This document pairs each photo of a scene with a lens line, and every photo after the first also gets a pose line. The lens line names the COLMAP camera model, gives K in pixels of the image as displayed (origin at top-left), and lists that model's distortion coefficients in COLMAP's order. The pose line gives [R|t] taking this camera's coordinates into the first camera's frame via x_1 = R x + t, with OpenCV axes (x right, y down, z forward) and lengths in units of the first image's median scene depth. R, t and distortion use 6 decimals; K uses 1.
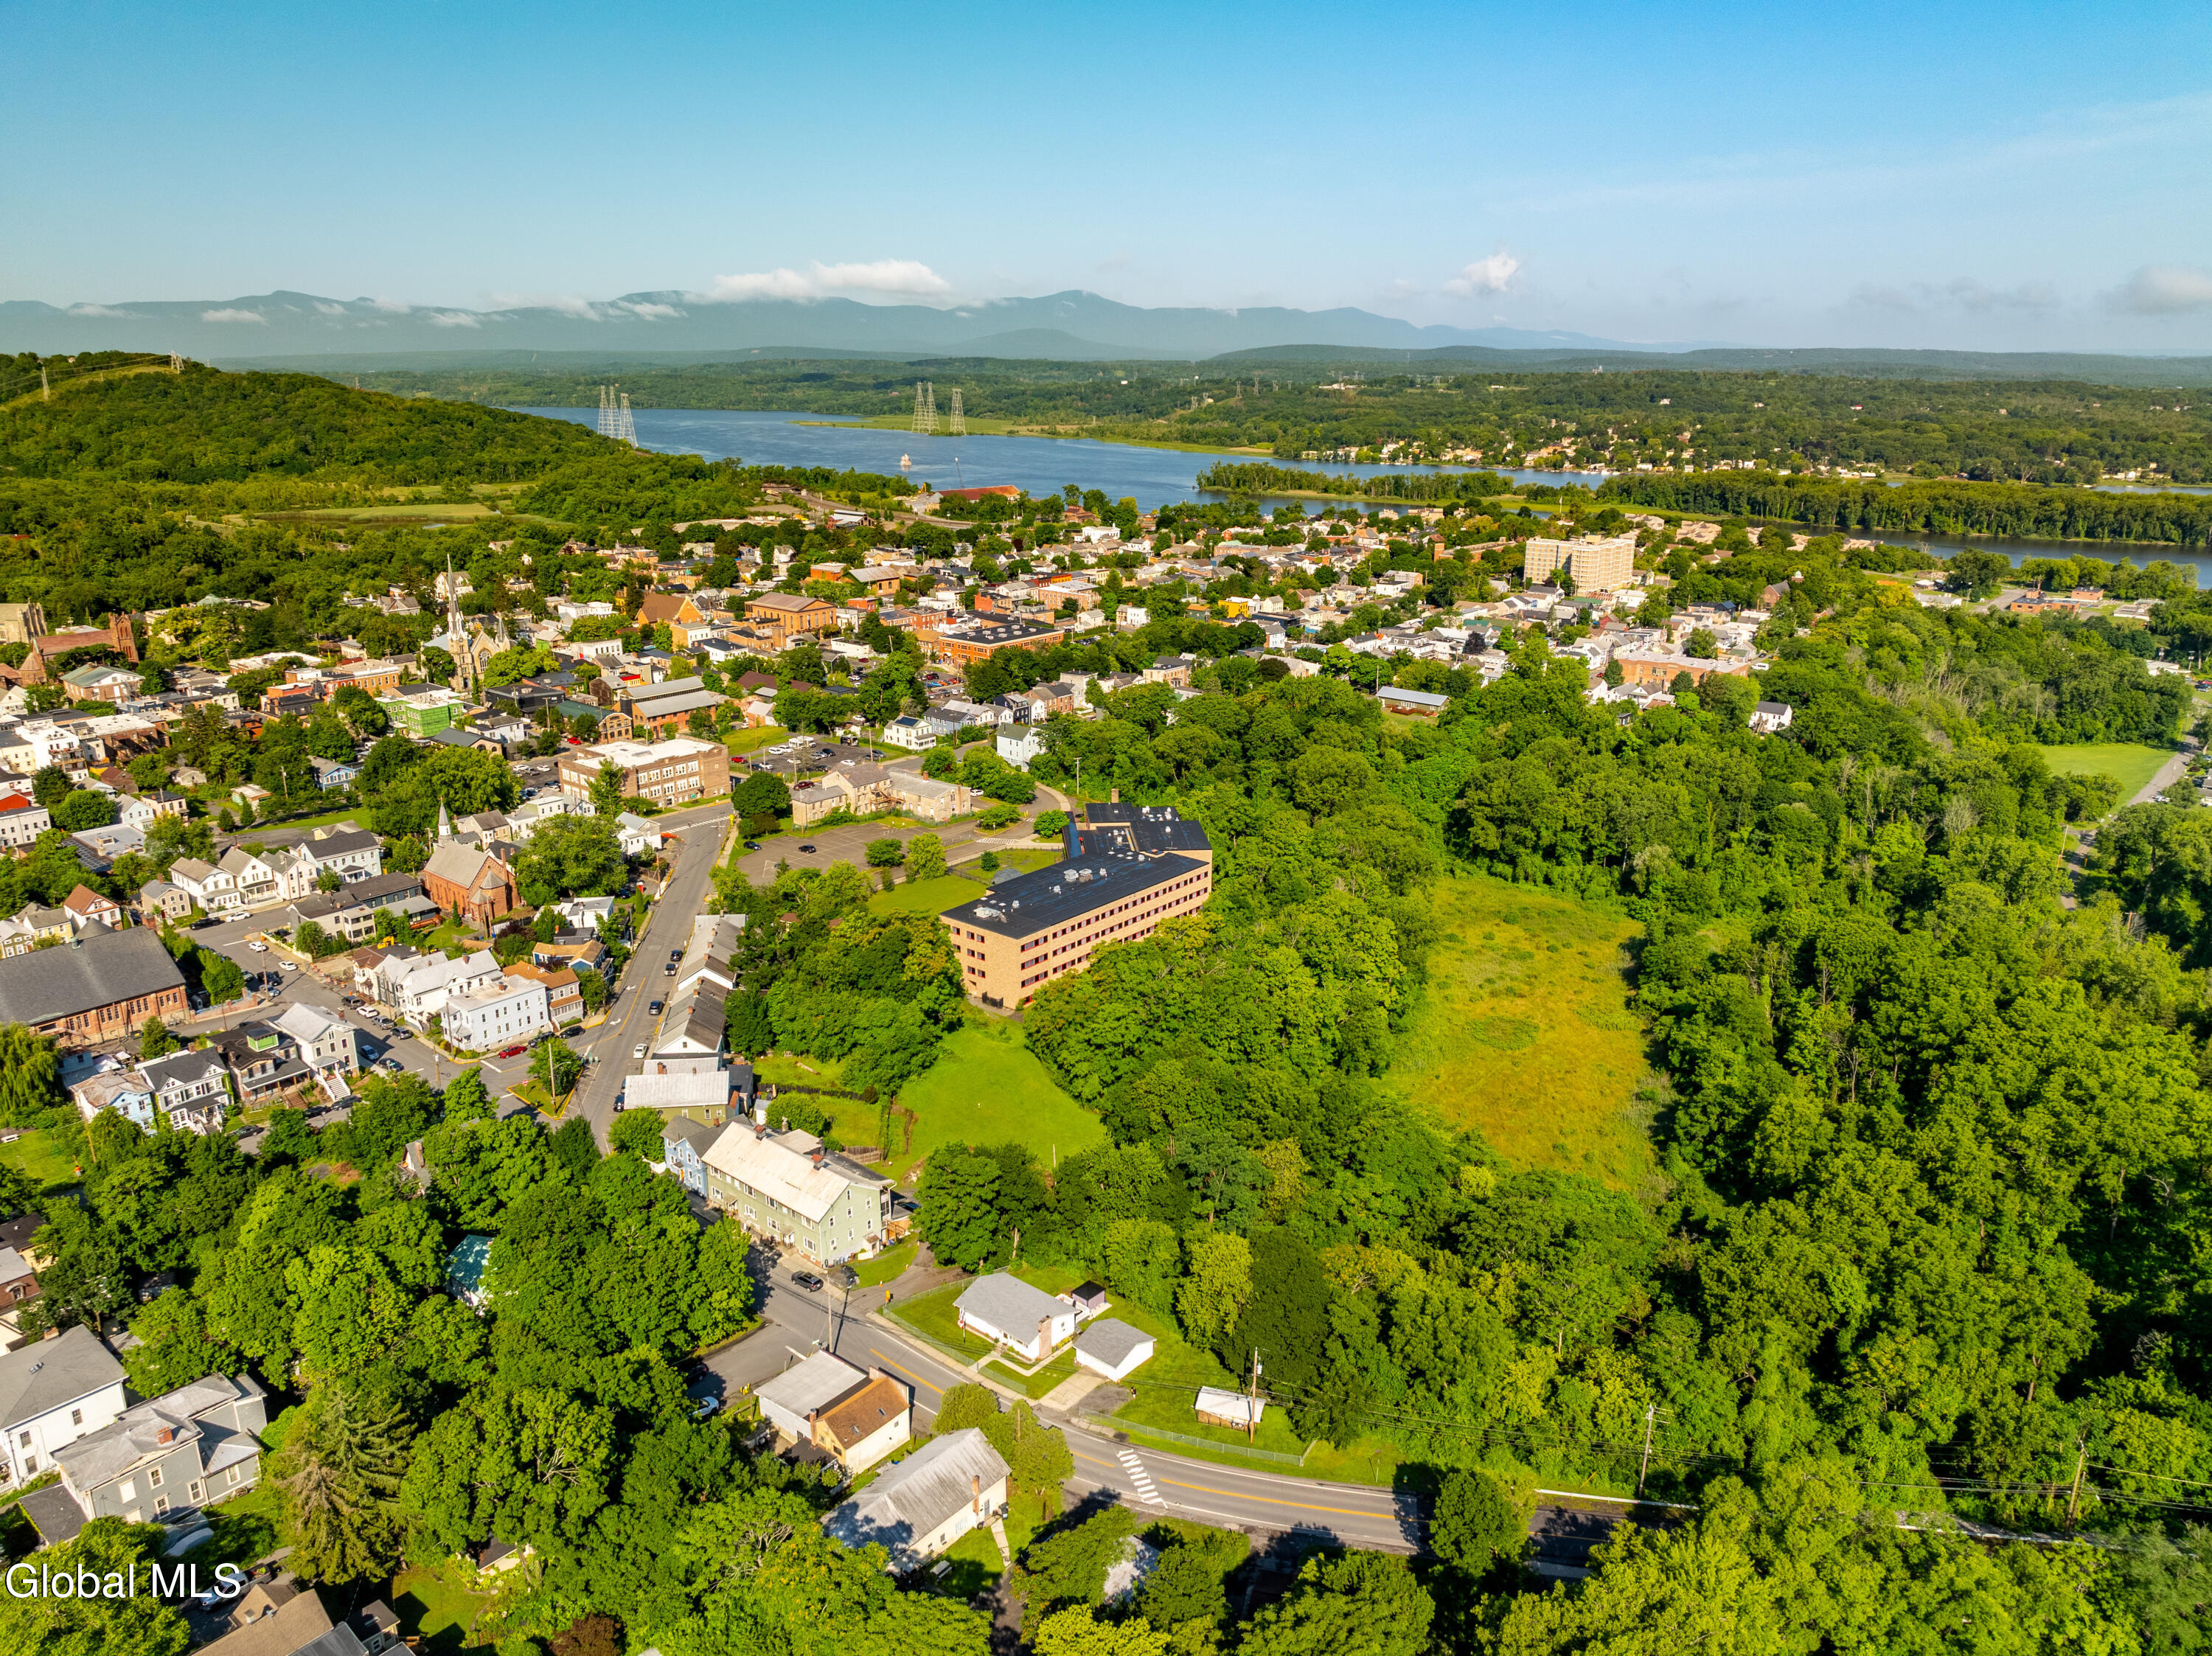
lens RADIAL K [[1544.0, 0, 1106.0], [0, 1544.0, 828.0], [0, 0, 1]] dist [-0.022621, -0.006801]
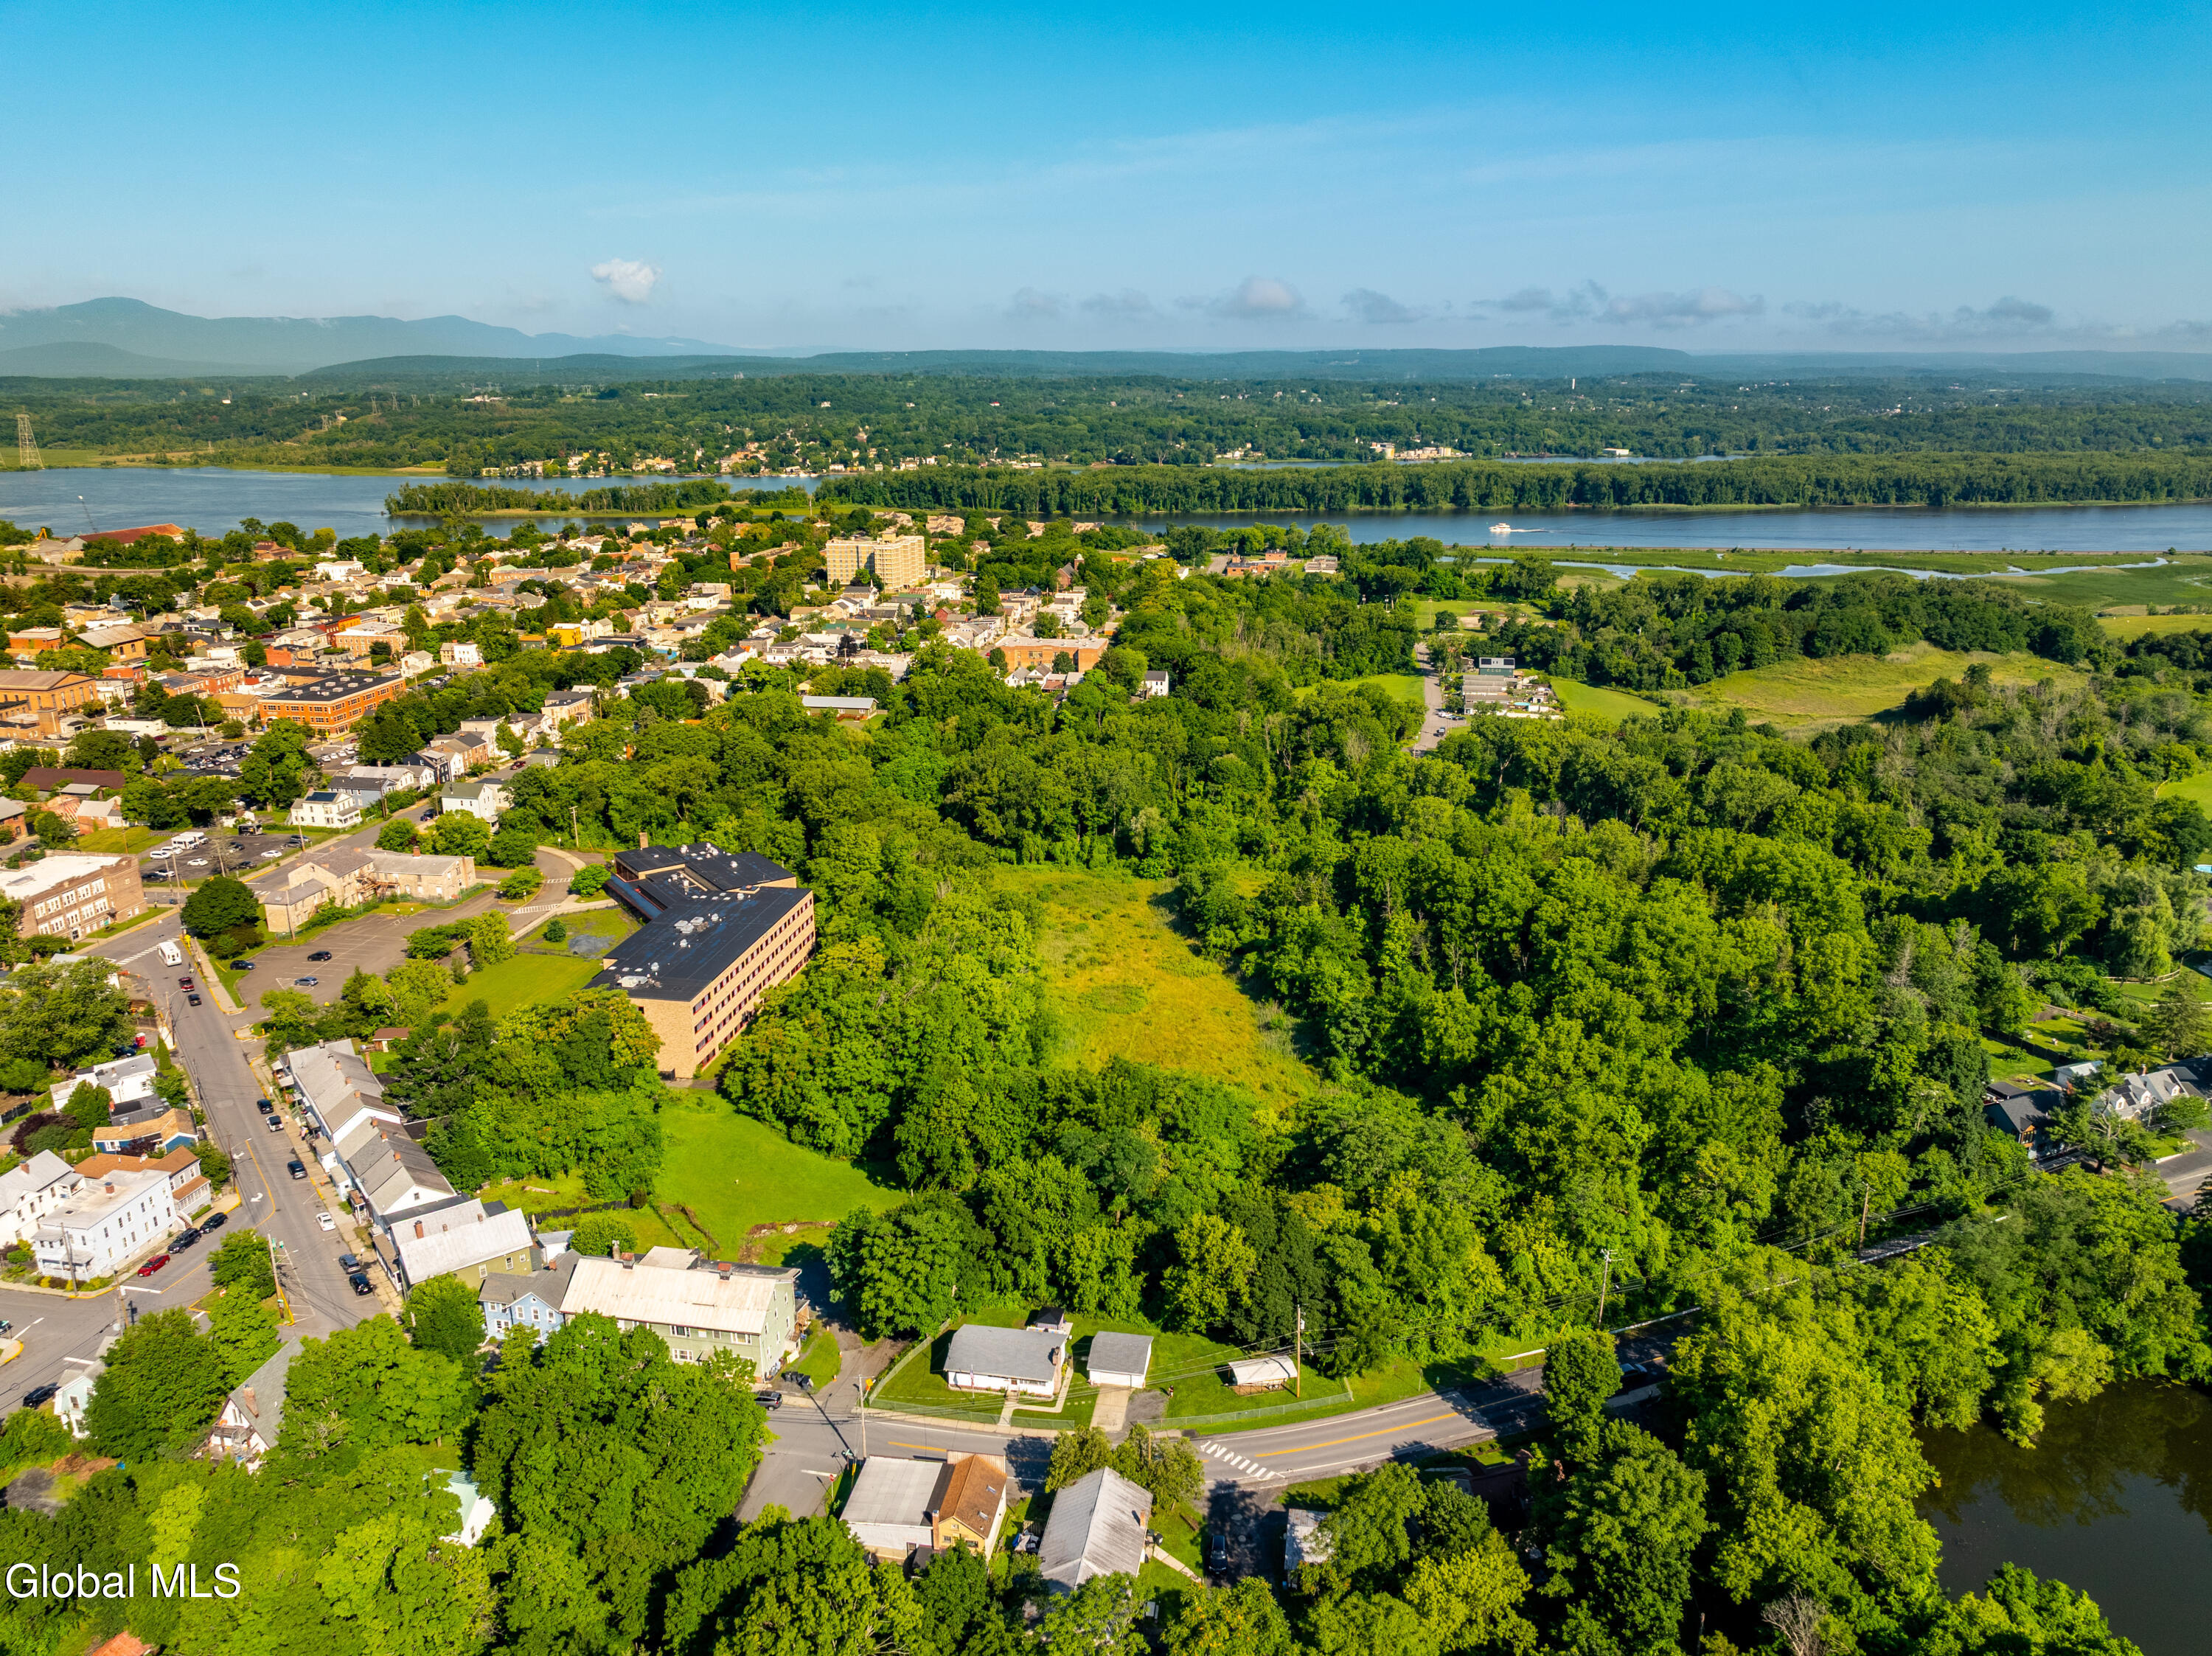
lens RADIAL K [[1552.3, 0, 1106.0], [0, 1552.3, 828.0], [0, 0, 1]] dist [-0.029128, -0.000558]
pose [[0.867365, -0.151518, 0.474046, -0.178748], [0.154083, 0.987483, 0.033700, -0.015270], [-0.473218, 0.043813, 0.879855, 0.045558]]
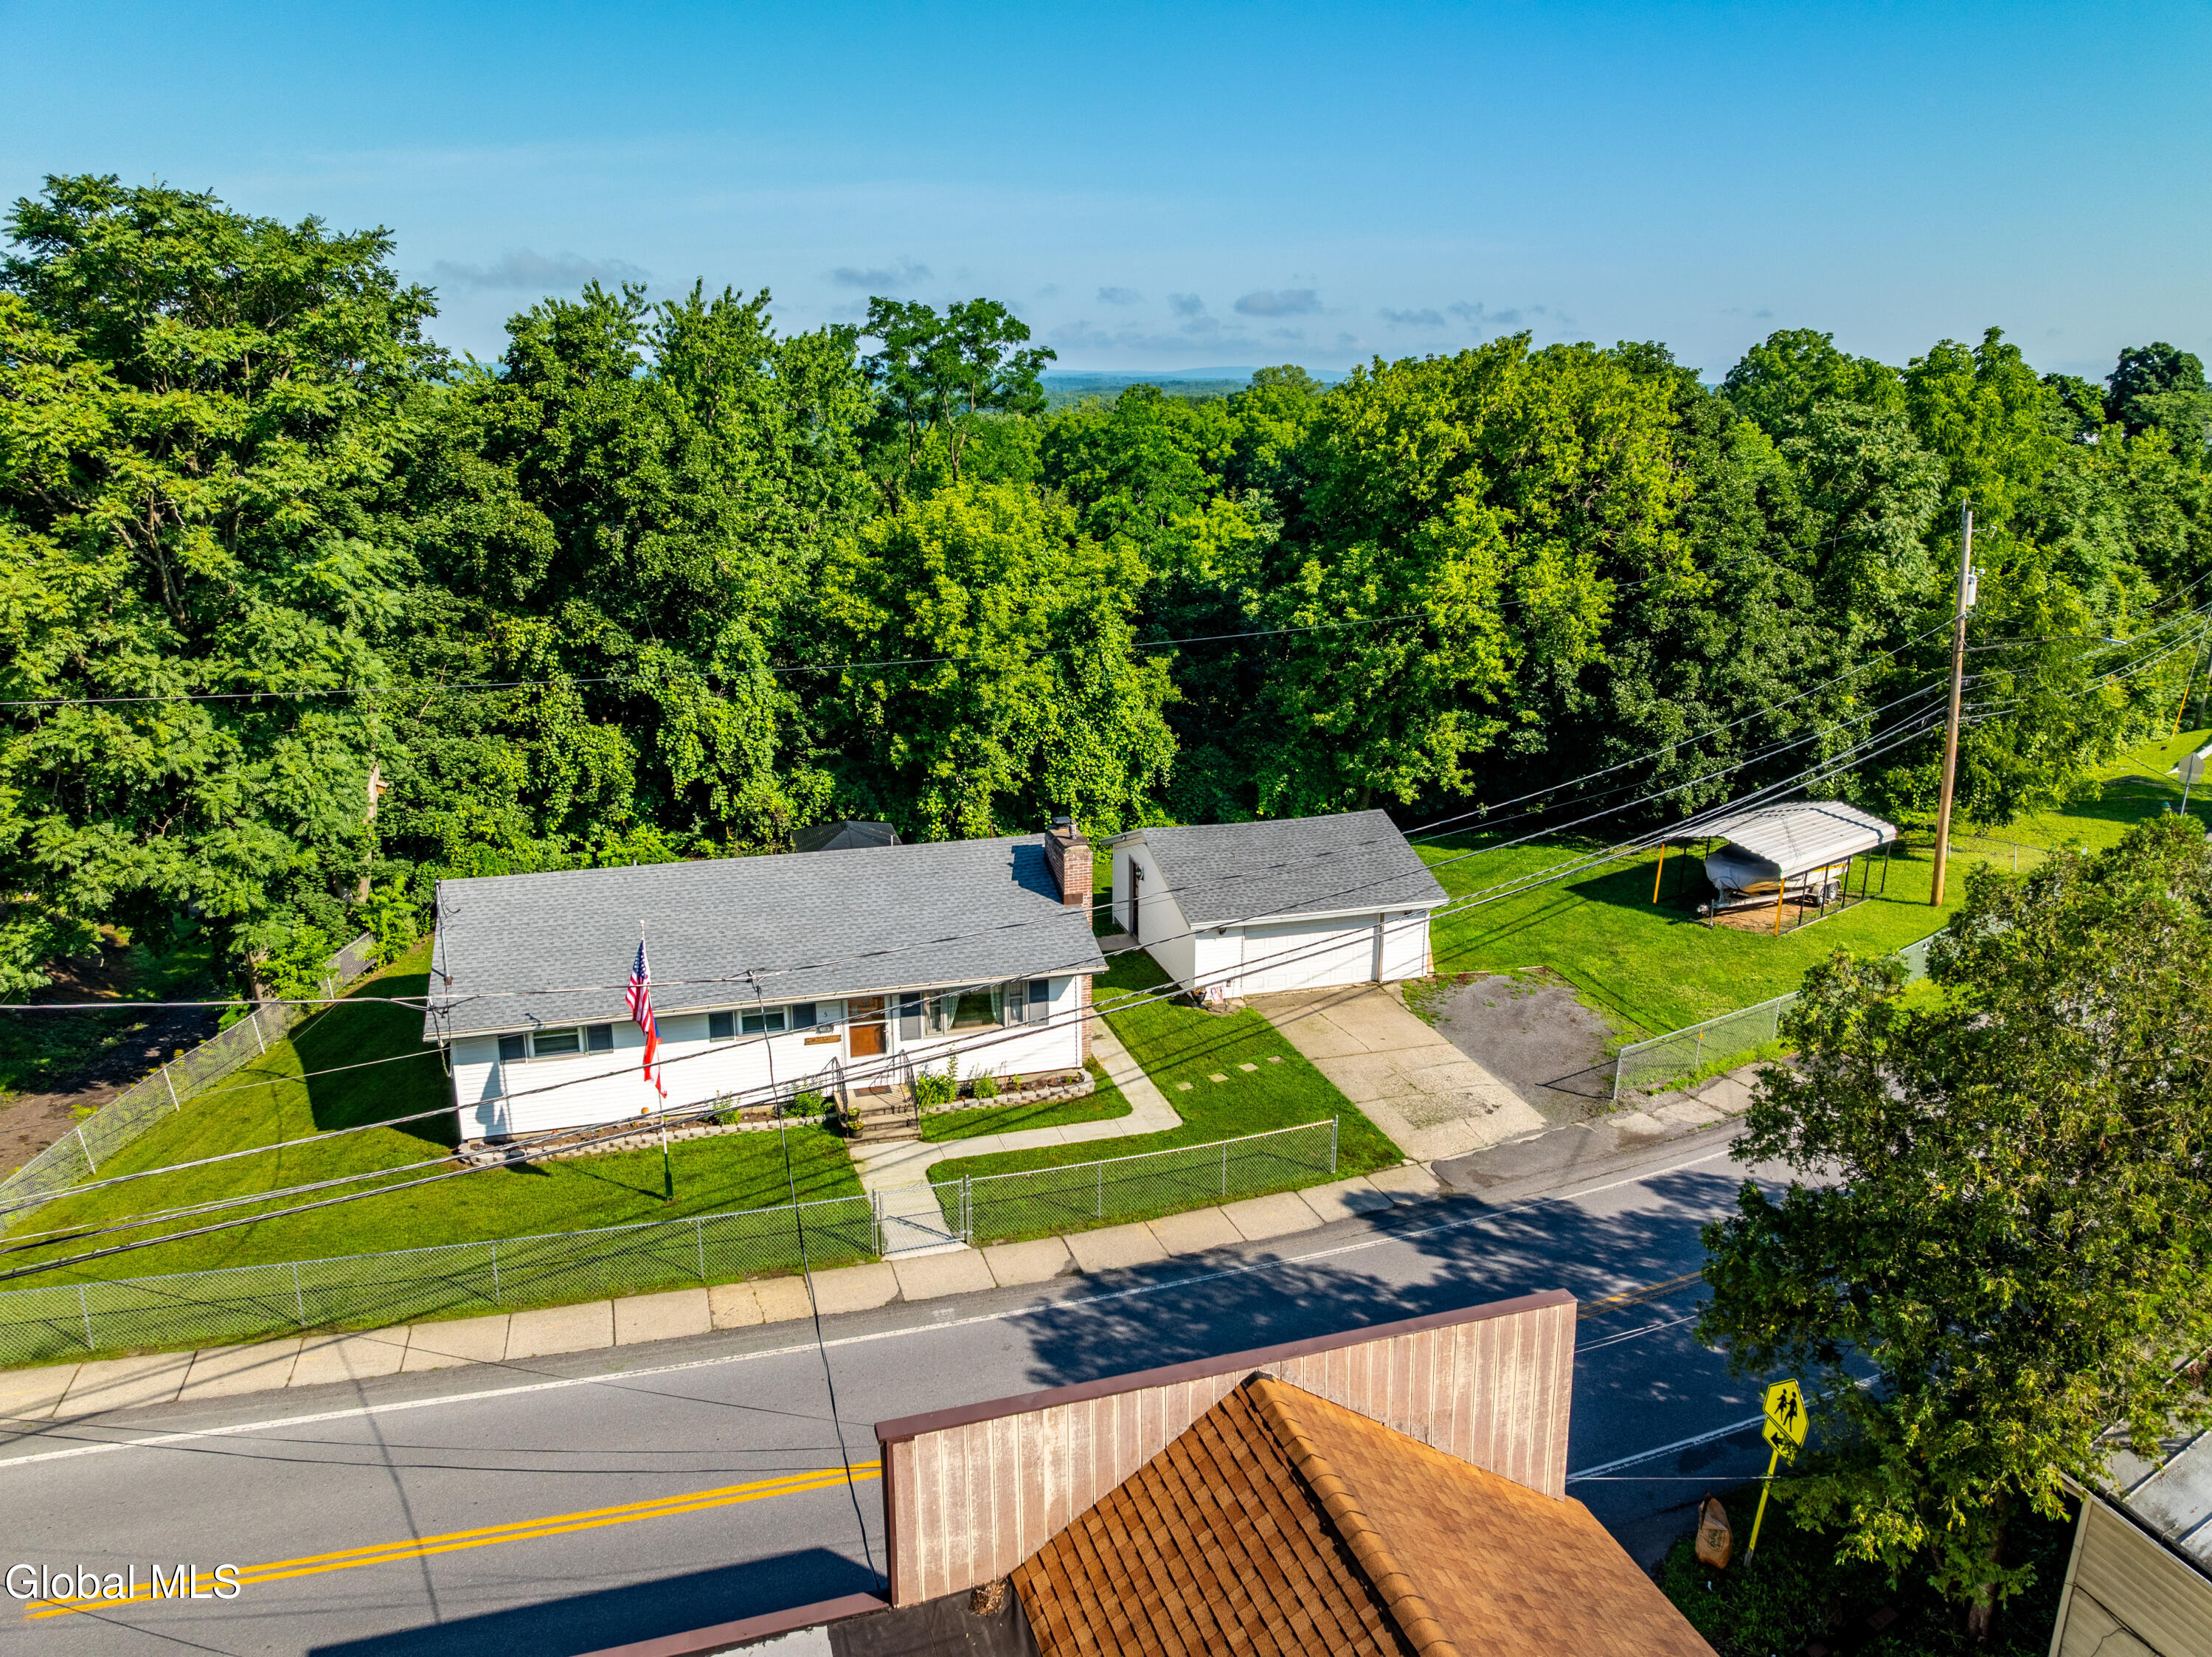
lens RADIAL K [[1552.5, 0, 1106.0], [0, 1552.5, 828.5], [0, 0, 1]] dist [-0.029128, -0.000558]
pose [[0.552856, -0.239669, 0.798066, -0.076538], [0.230551, 0.964352, 0.129893, 0.124257], [-0.800747, 0.112183, 0.588404, 0.373215]]
